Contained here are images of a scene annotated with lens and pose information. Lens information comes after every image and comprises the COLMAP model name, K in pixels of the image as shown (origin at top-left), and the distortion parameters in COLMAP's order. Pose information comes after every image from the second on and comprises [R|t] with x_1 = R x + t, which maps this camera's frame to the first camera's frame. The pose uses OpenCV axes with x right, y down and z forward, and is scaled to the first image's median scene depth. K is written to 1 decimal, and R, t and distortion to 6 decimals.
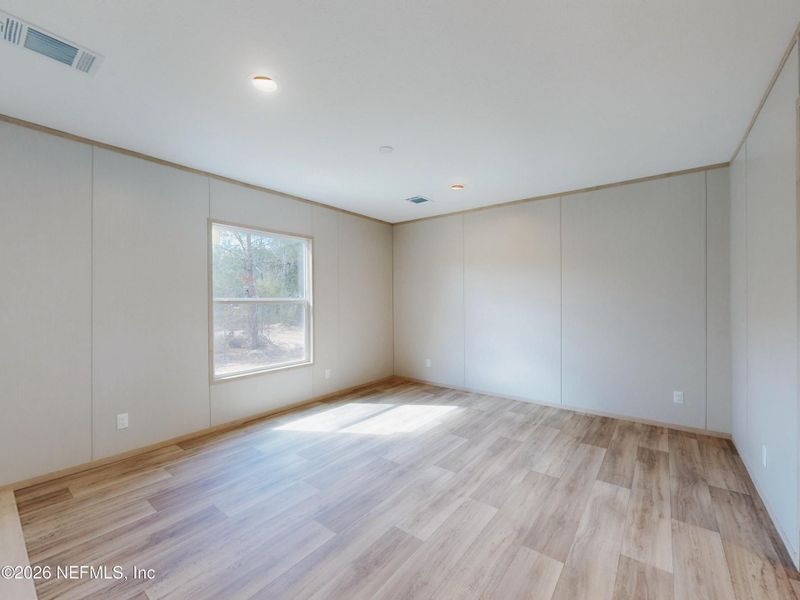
lens RADIAL K [[339.1, 0, 404.2], [0, 339.1, 298.5], [0, 0, 1]] dist [-0.001163, 0.000417]
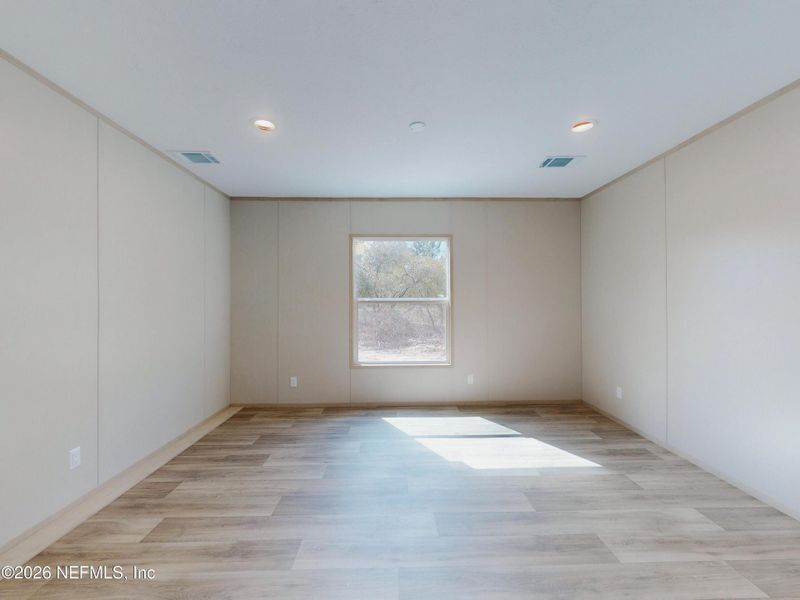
lens RADIAL K [[339.1, 0, 401.1], [0, 339.1, 297.5], [0, 0, 1]] dist [-0.001163, 0.000417]
pose [[0.630306, -0.005992, -0.776324, 0.509338], [0.002870, 0.999981, -0.005388, 0.003191], [0.776341, 0.001168, 0.630311, 0.359924]]
